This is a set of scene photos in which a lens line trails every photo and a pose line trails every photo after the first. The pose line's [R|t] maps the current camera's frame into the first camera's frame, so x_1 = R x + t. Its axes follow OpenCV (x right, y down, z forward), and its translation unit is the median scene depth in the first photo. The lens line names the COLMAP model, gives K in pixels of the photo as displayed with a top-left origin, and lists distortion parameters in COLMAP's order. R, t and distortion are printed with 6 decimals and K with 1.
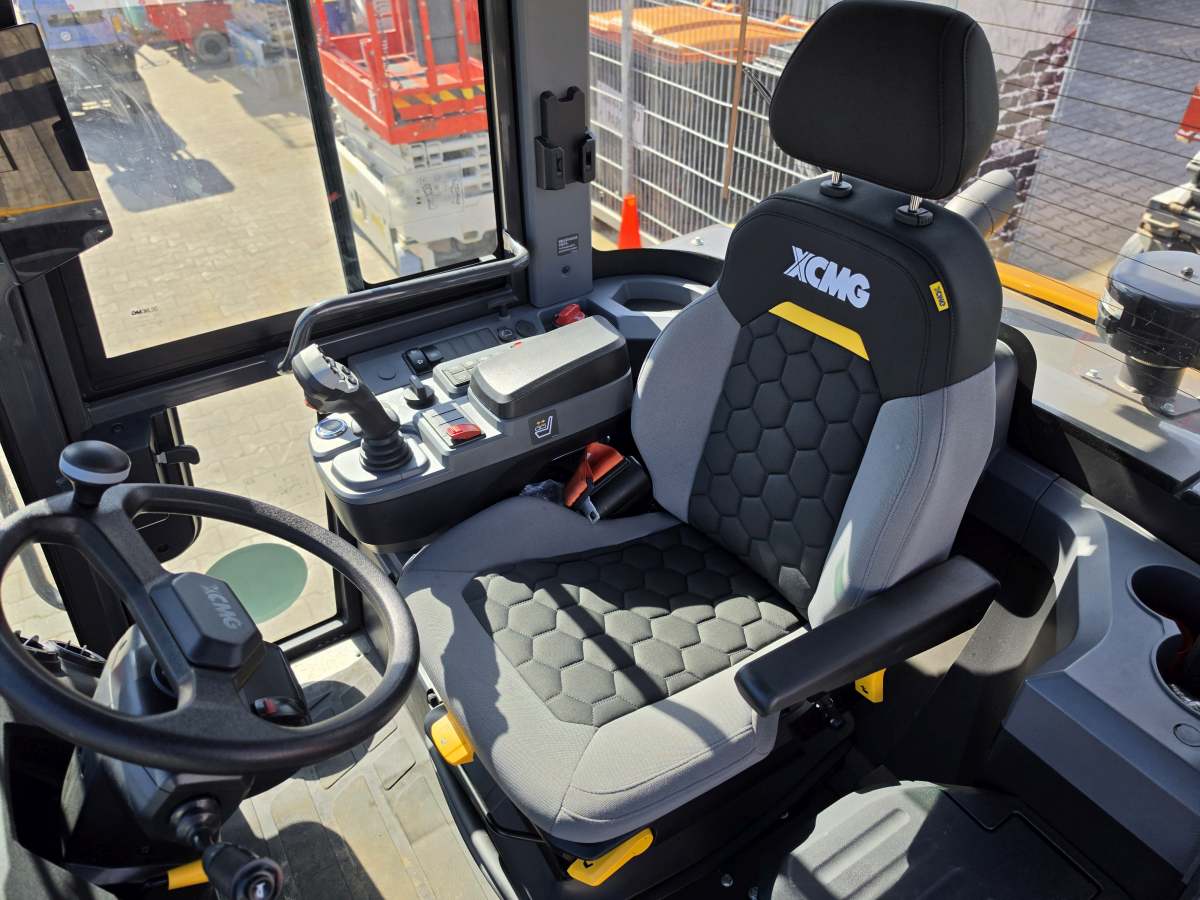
lens RADIAL K [[815.3, 0, 600.0], [0, 815.3, 450.0], [0, 0, 1]] dist [0.092720, -0.001177]
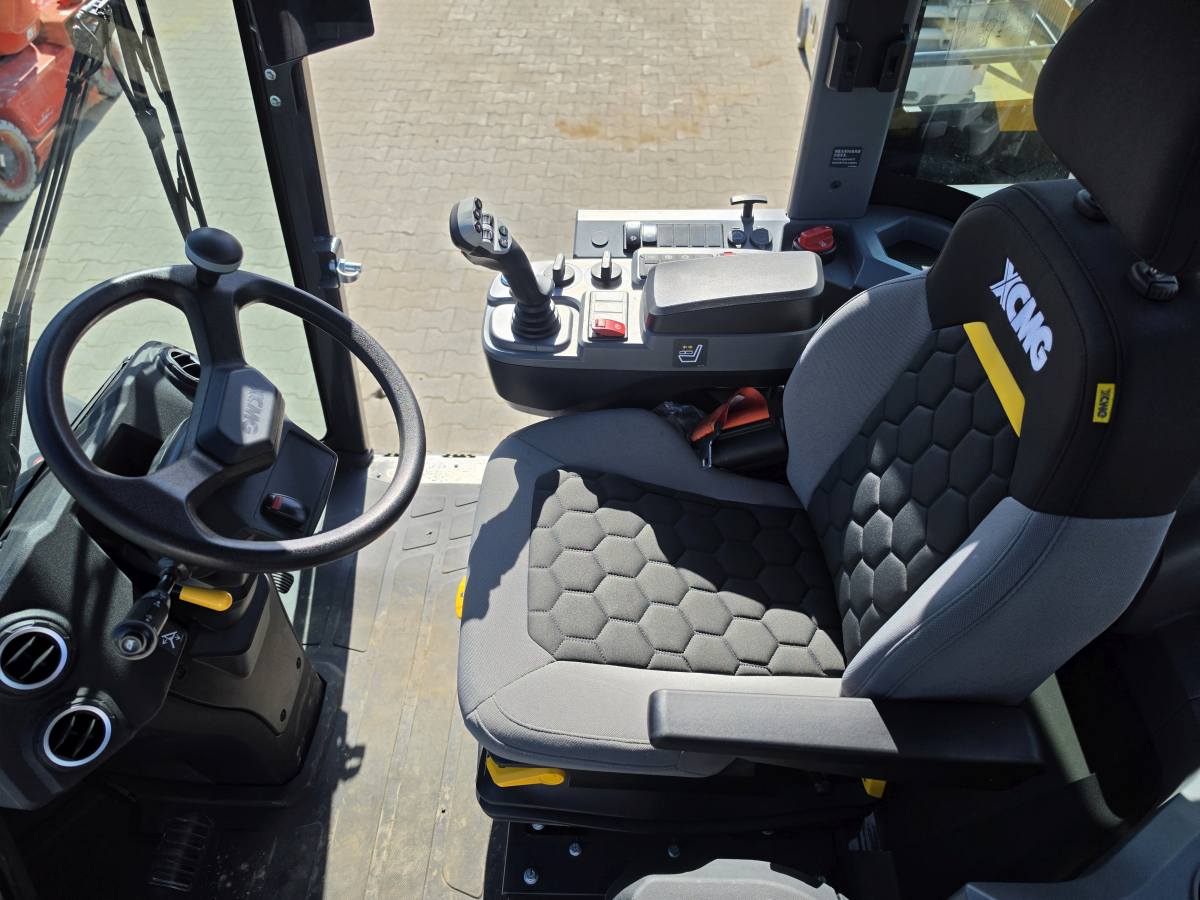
lens RADIAL K [[815.3, 0, 600.0], [0, 815.3, 450.0], [0, 0, 1]] dist [0.092720, -0.001177]
pose [[0.837957, 0.415352, -0.353994, 0.229822], [-0.344296, 0.905625, 0.247596, -0.128867], [0.423425, -0.085596, 0.901878, 0.110714]]
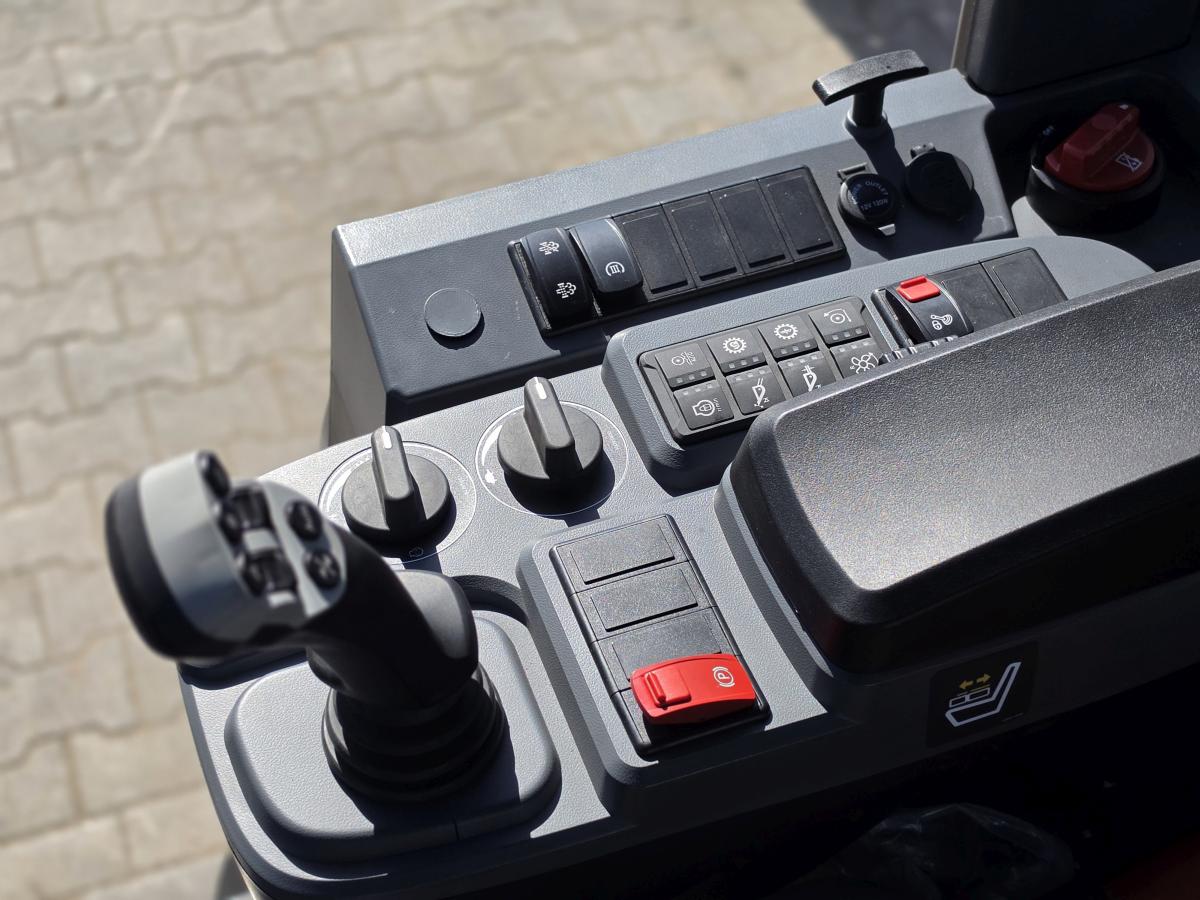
lens RADIAL K [[2052.4, 0, 600.0], [0, 2052.4, 450.0], [0, 0, 1]] dist [0.222262, 0.051553]
pose [[0.976978, 0.159449, -0.141740, -0.113437], [-0.131343, 0.973086, 0.189350, -0.229828], [0.168117, -0.166375, 0.971626, 0.340137]]
